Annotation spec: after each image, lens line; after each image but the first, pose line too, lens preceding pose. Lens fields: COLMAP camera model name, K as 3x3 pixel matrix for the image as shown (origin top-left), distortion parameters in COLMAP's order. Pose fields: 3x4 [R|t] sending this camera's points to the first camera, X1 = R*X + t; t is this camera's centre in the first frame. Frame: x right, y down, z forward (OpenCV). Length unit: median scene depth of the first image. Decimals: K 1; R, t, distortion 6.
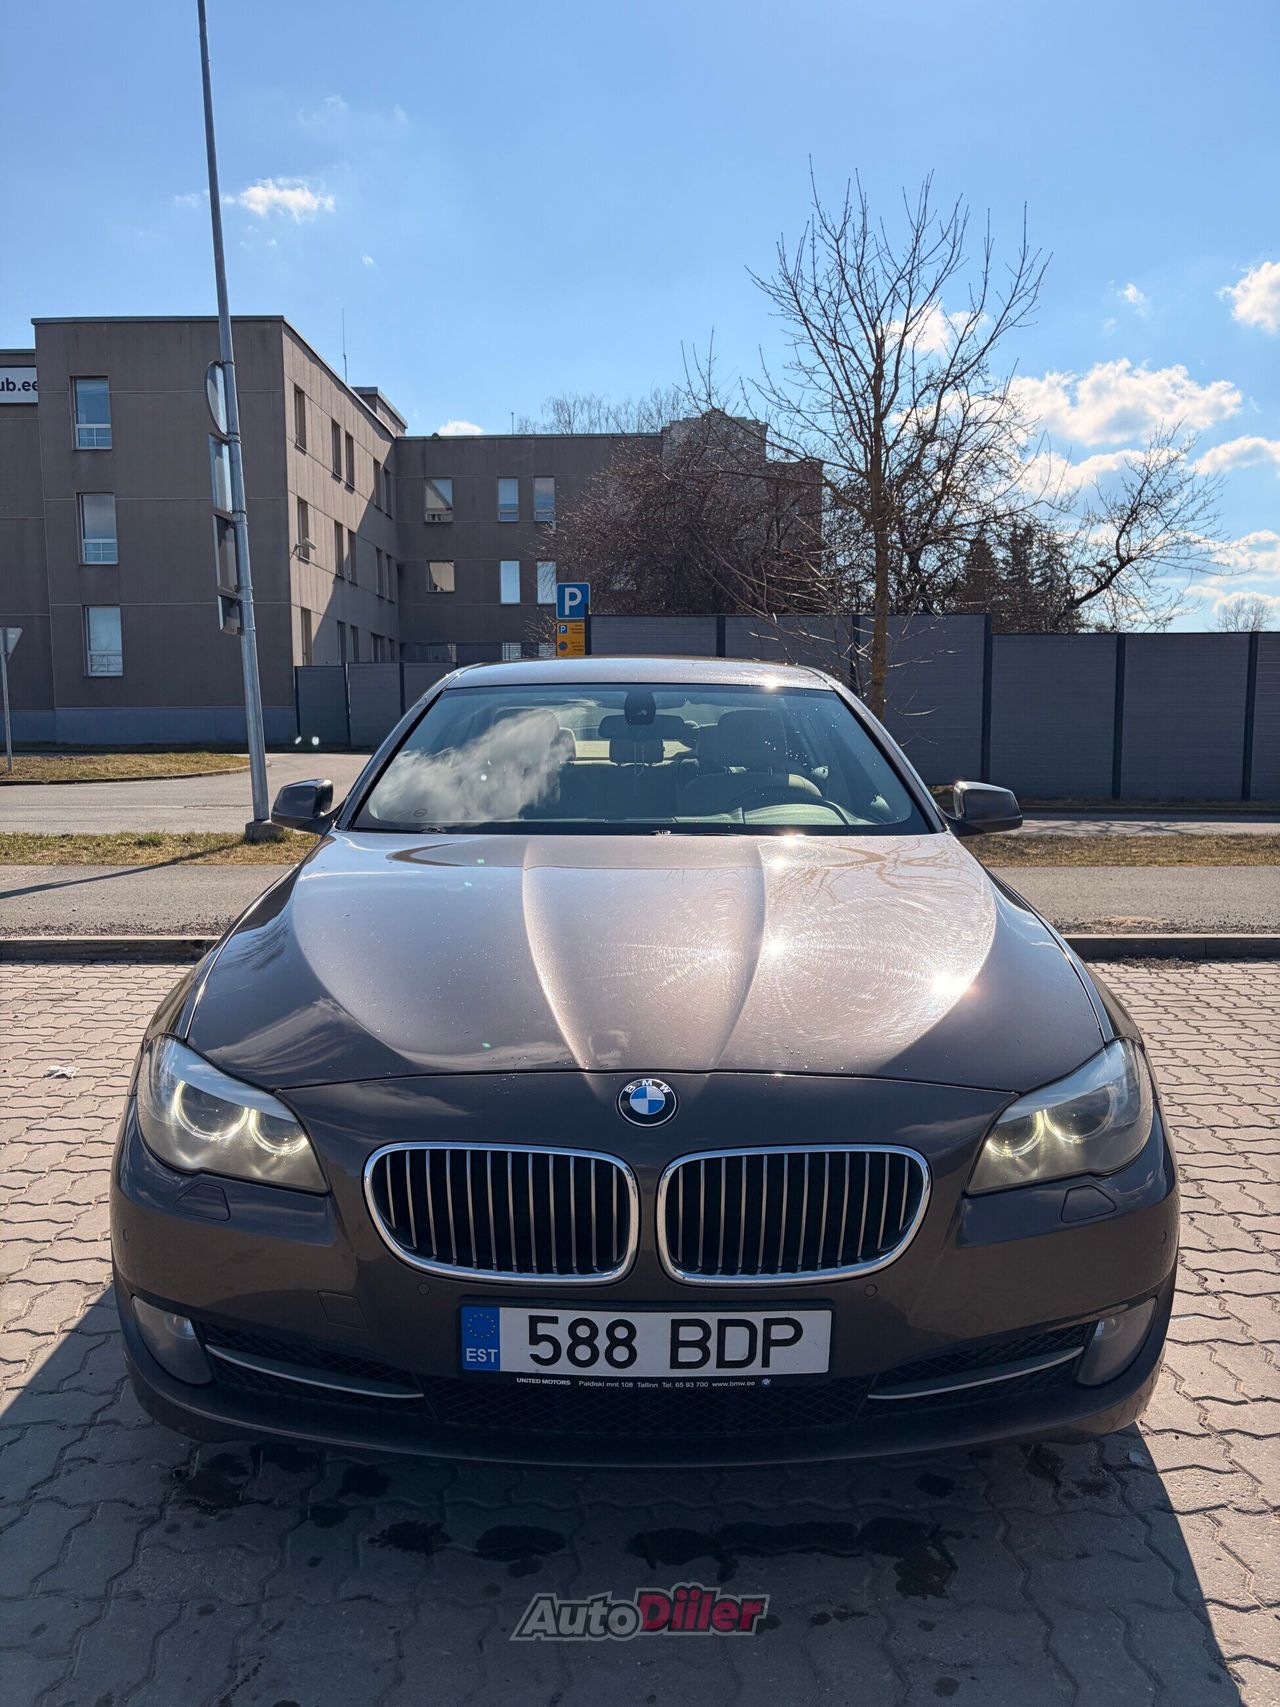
lens RADIAL K [[1294.8, 0, 640.0], [0, 1294.8, 853.5], [0, 0, 1]] dist [0.047437, -0.042810]
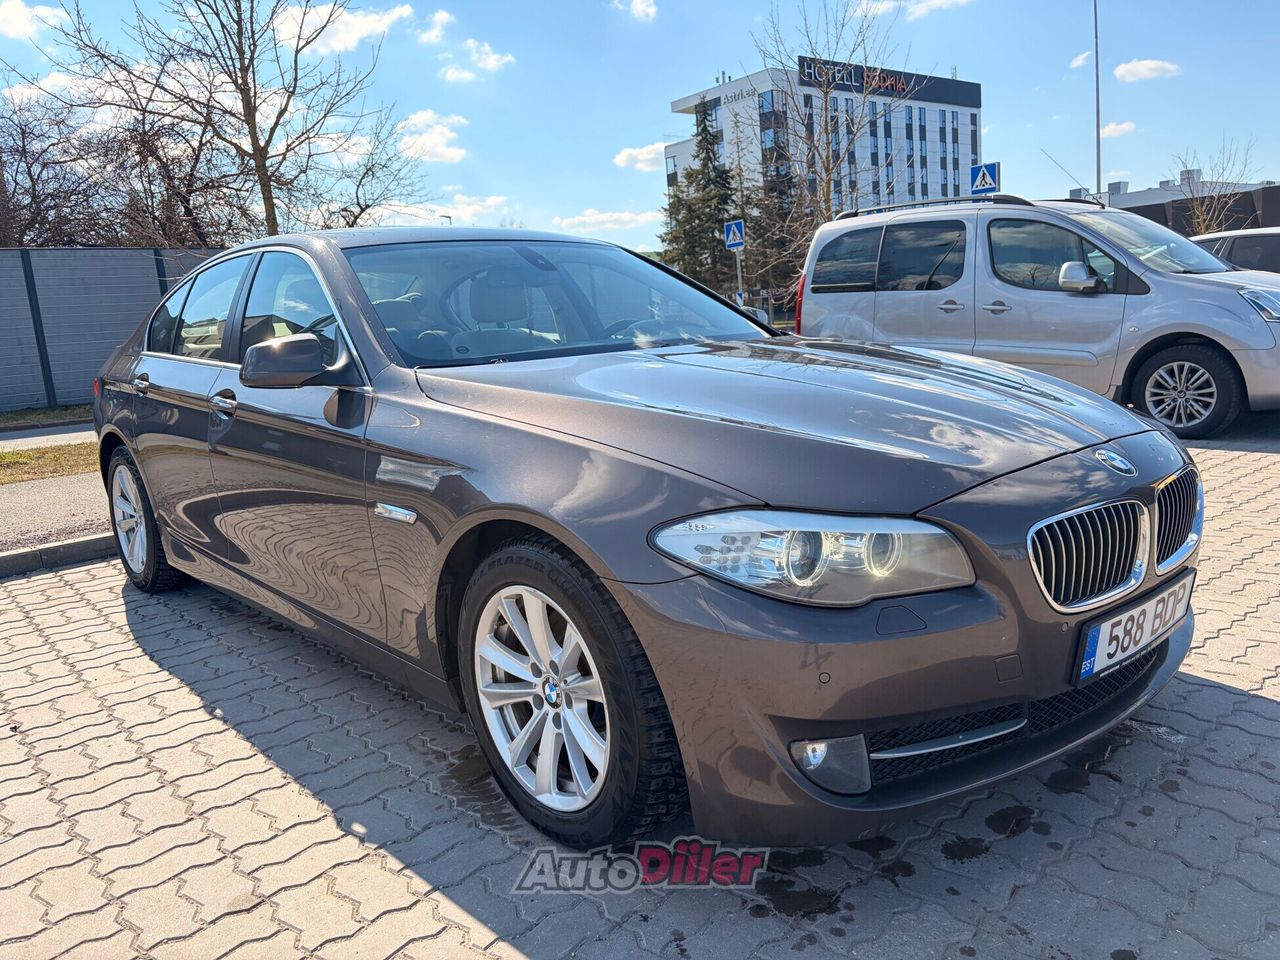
lens RADIAL K [[970.9, 0, 640.0], [0, 970.9, 480.0], [0, 0, 1]] dist [0.047437, -0.042810]
pose [[0.746197, -0.164004, 0.645207, -0.068024], [0.140525, 0.986146, 0.088146, 0.002660], [-0.650724, 0.024894, 0.758906, 0.033034]]
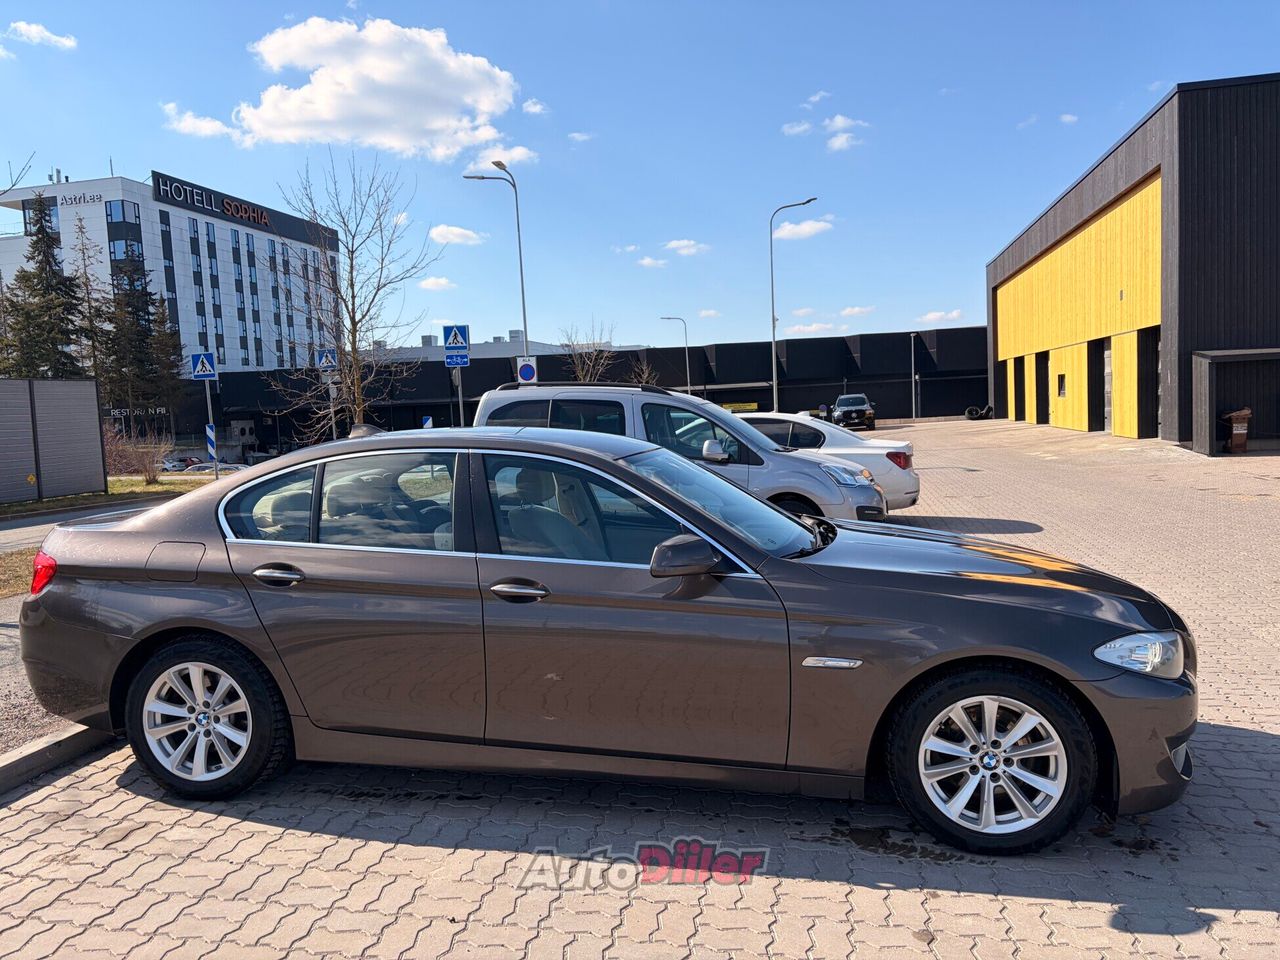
lens RADIAL K [[970.9, 0, 640.0], [0, 970.9, 480.0], [0, 0, 1]] dist [0.047437, -0.042810]
pose [[0.195013, -0.079553, 0.977569, -0.147378], [0.132434, 0.989713, 0.054122, -0.021150], [-0.971818, 0.118909, 0.203543, 0.103401]]
